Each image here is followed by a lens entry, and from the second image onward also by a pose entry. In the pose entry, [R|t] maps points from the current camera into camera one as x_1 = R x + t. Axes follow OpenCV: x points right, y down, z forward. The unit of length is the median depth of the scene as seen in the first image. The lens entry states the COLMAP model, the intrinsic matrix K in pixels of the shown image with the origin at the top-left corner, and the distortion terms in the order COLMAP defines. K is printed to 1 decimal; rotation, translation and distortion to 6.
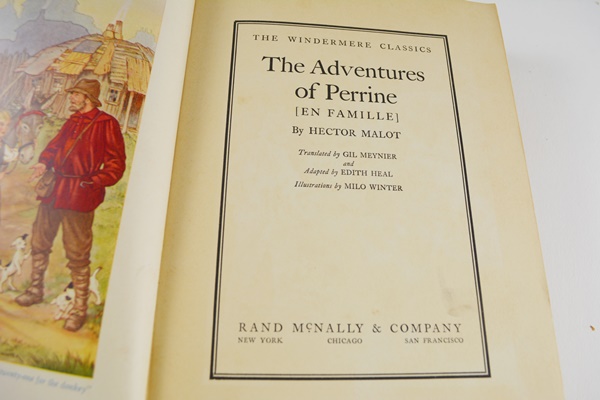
lens RADIAL K [[467.4, 0, 300.0], [0, 467.4, 200.0], [0, 0, 1]] dist [-0.122234, 0.013376]
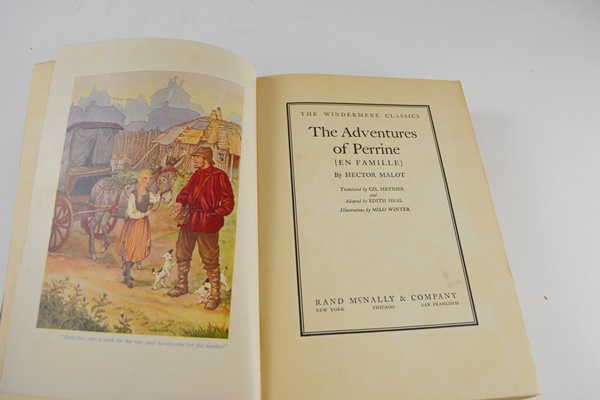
lens RADIAL K [[467.4, 0, 300.0], [0, 467.4, 200.0], [0, 0, 1]] dist [-0.122234, 0.013376]
pose [[0.997256, -0.052346, 0.052345, -0.238745], [0.057441, 0.993216, -0.101103, 0.086677], [-0.046697, 0.103833, 0.993498, -0.550688]]
